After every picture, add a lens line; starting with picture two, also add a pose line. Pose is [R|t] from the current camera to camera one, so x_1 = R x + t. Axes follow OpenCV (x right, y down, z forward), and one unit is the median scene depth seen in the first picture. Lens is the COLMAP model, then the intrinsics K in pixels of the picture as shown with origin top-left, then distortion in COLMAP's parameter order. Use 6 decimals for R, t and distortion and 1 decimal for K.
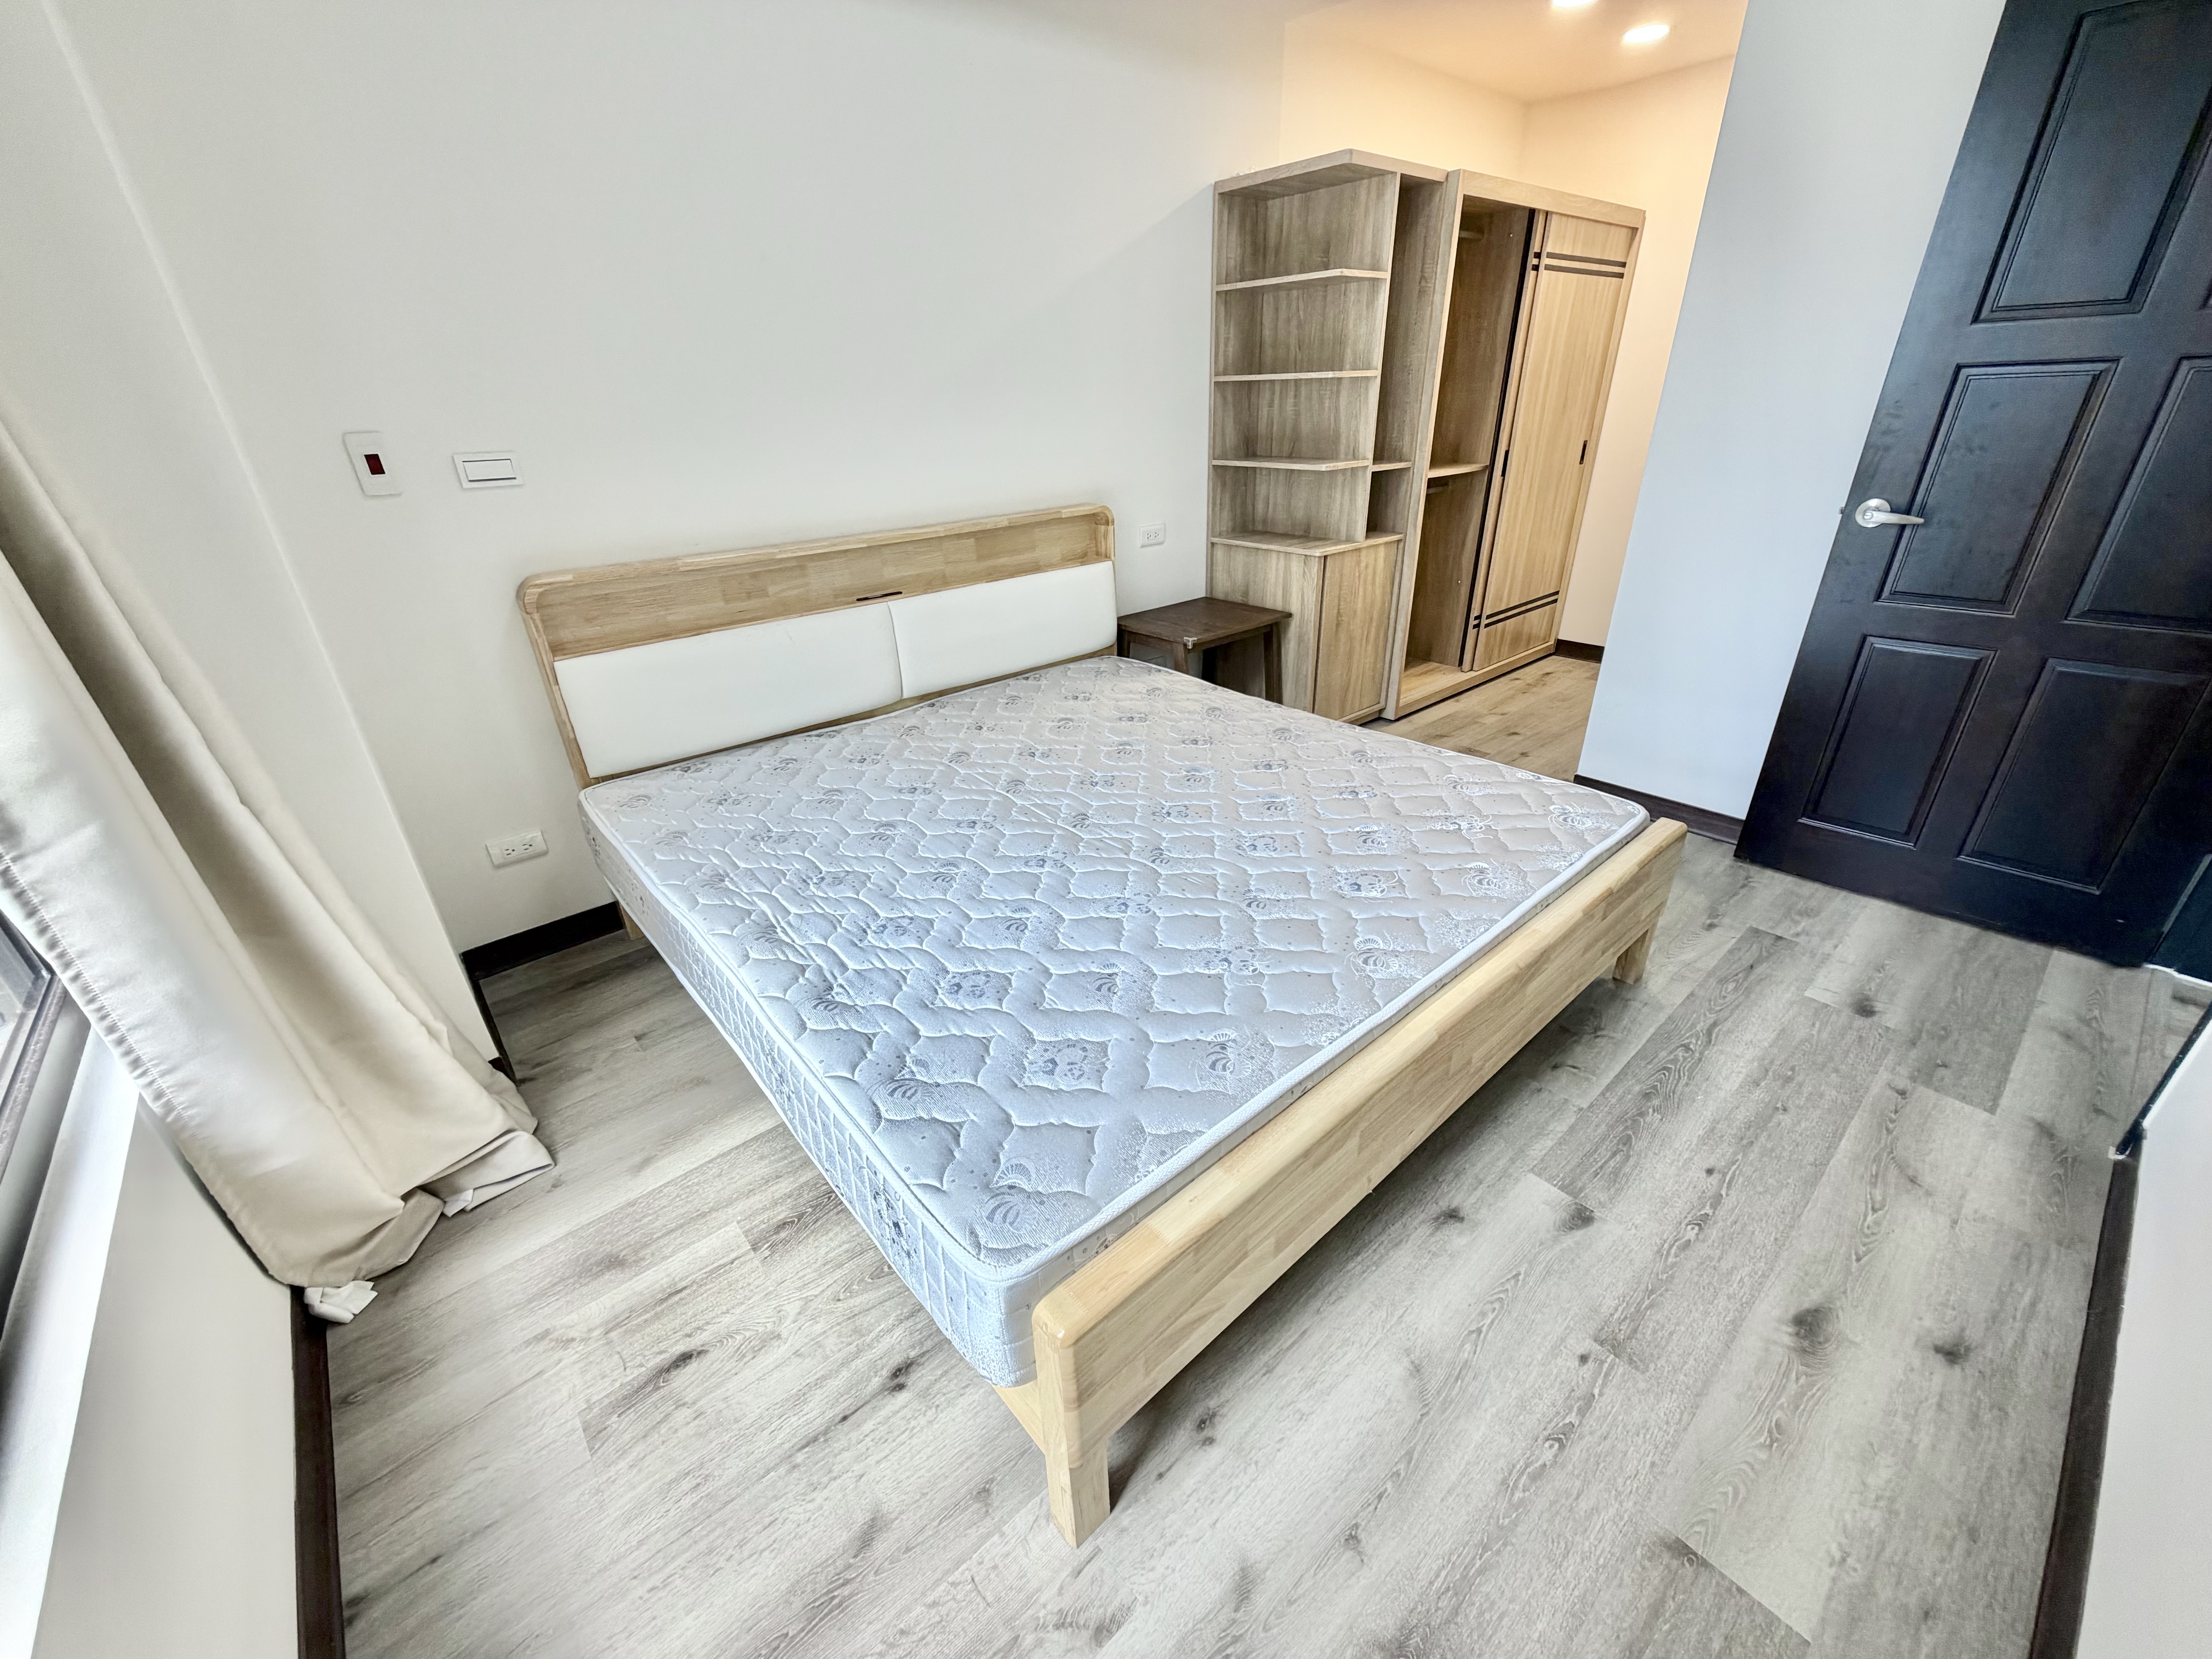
lens RADIAL K [[875.1, 0, 1108.5], [0, 875.1, 822.3], [0, 0, 1]] dist [0.000021, -0.000271]
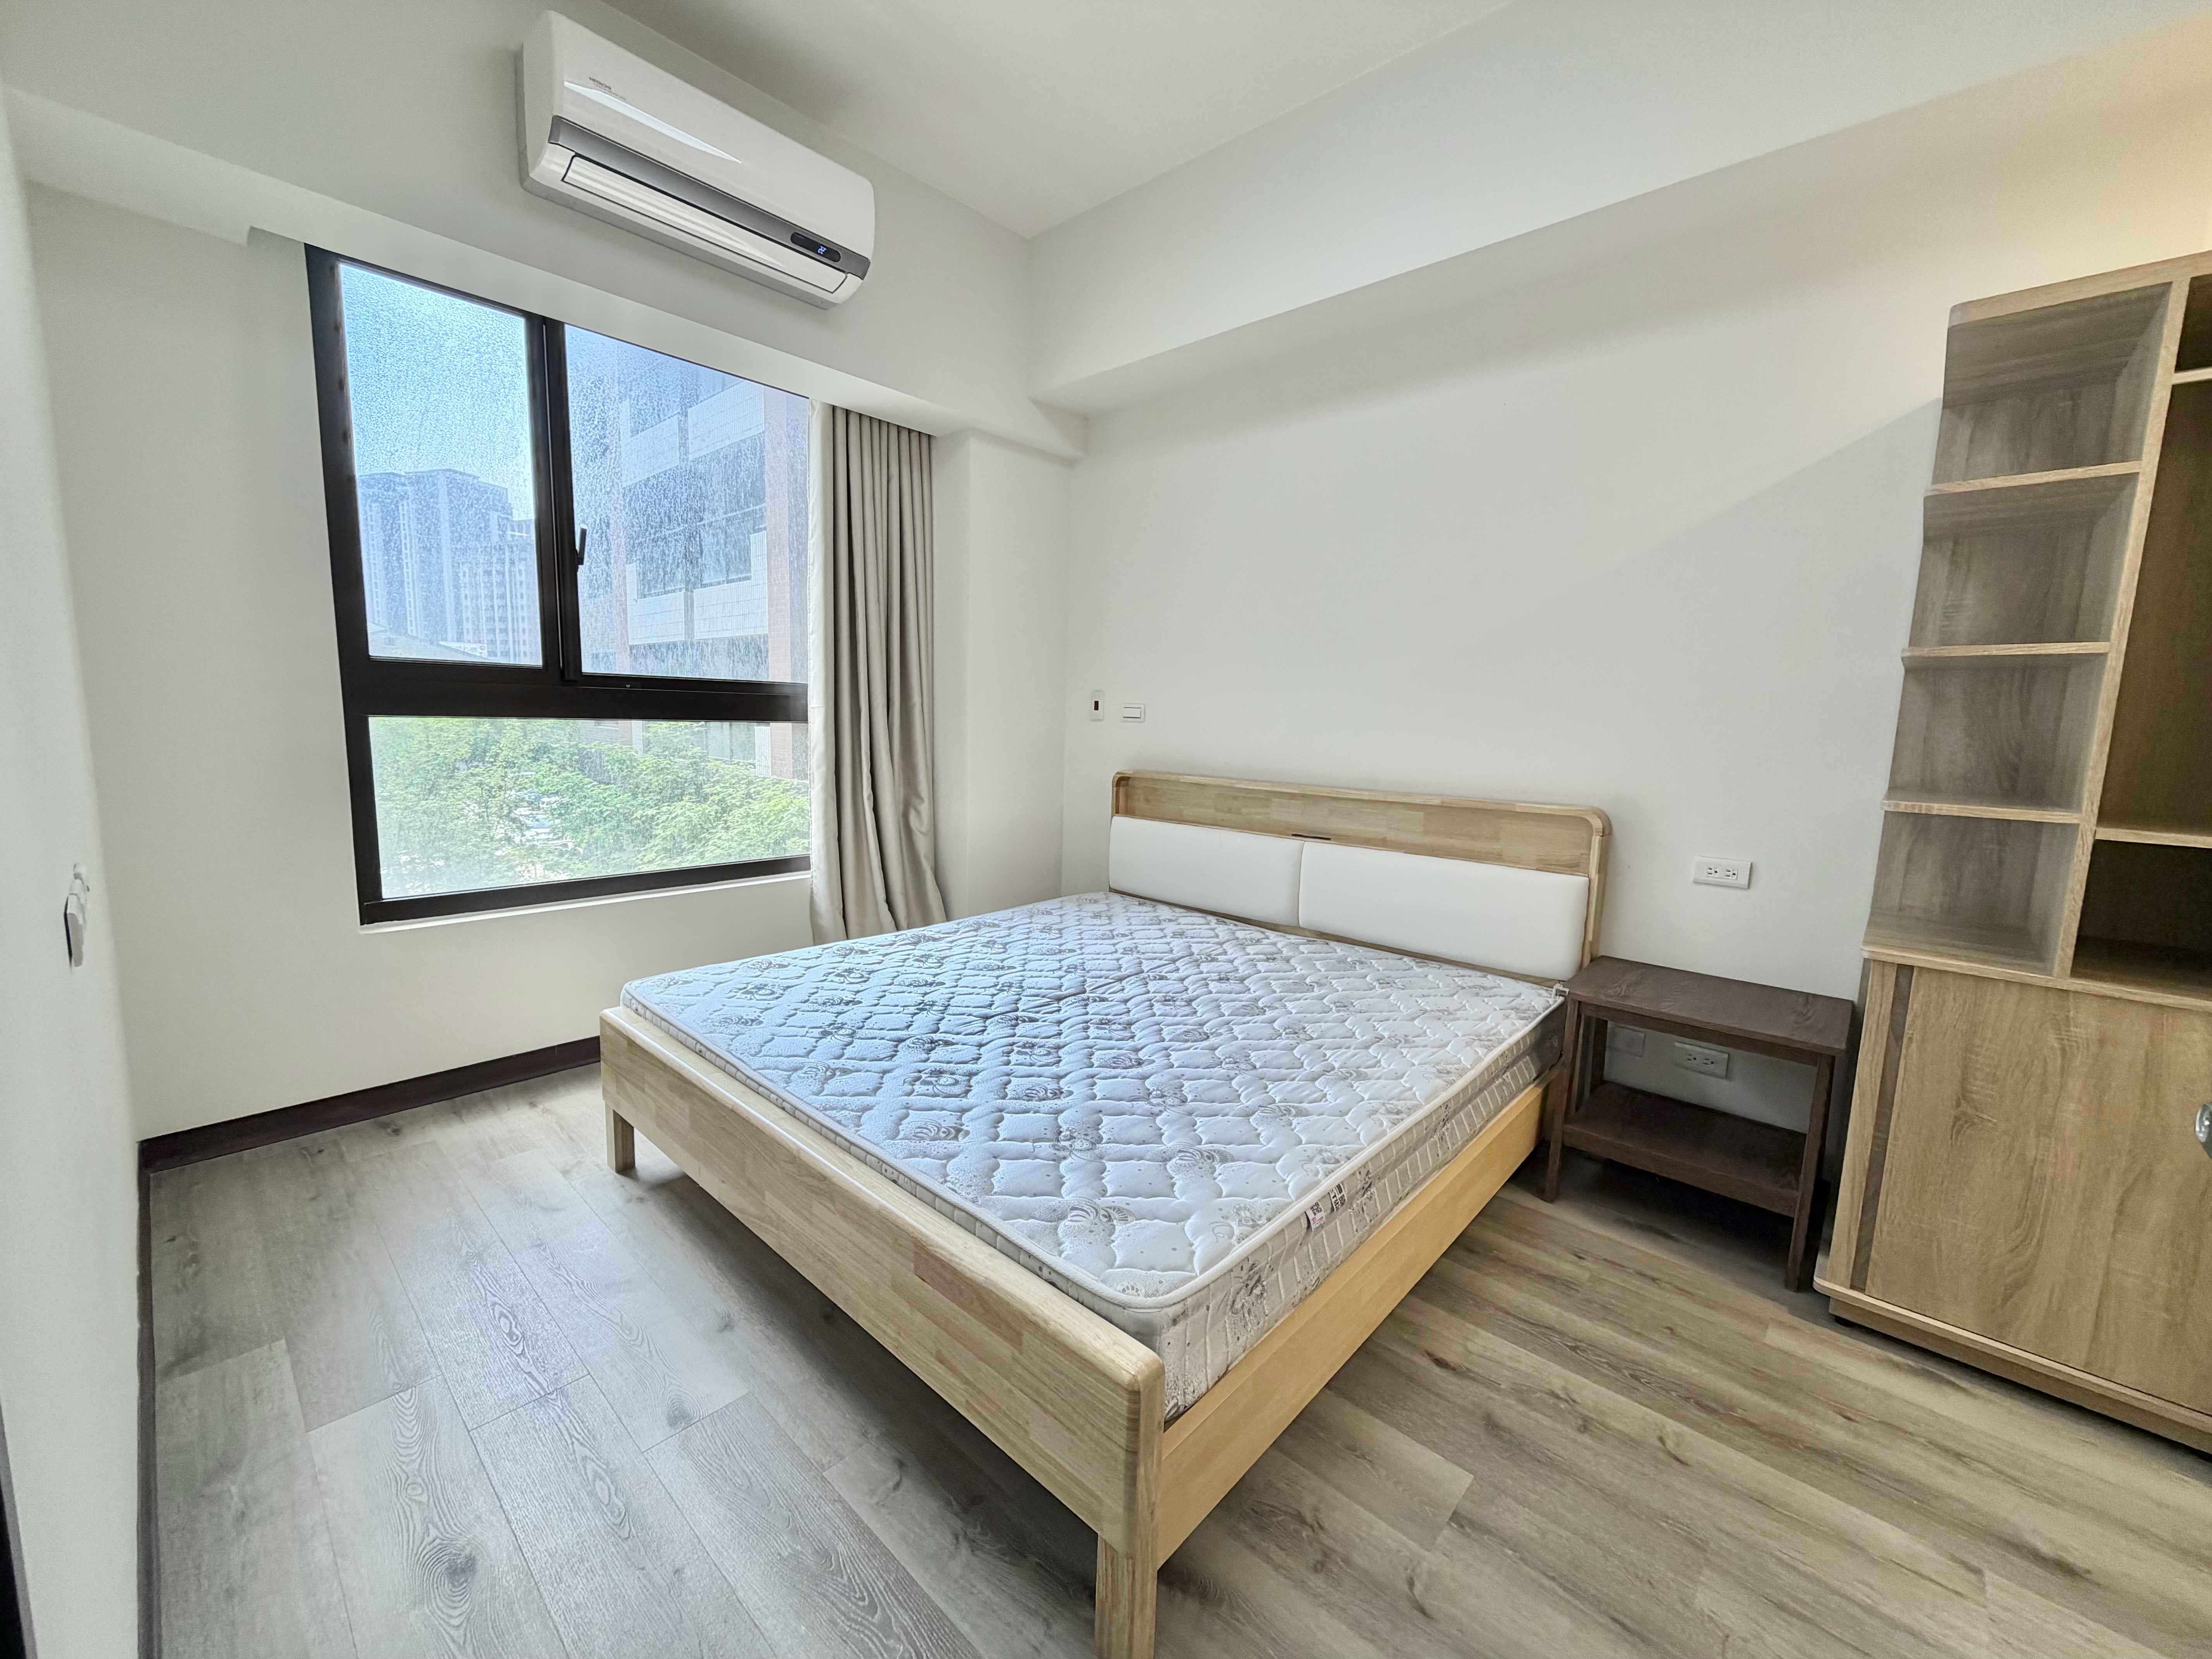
lens RADIAL K [[875.1, 0, 1119.3], [0, 875.1, 828.8], [0, 0, 1]] dist [0.000021, -0.000271]
pose [[0.126725, 0.165647, -0.978009, 1.250546], [-0.461509, 0.882590, 0.089686, -0.379665], [0.878038, 0.439995, 0.188294, 0.827410]]
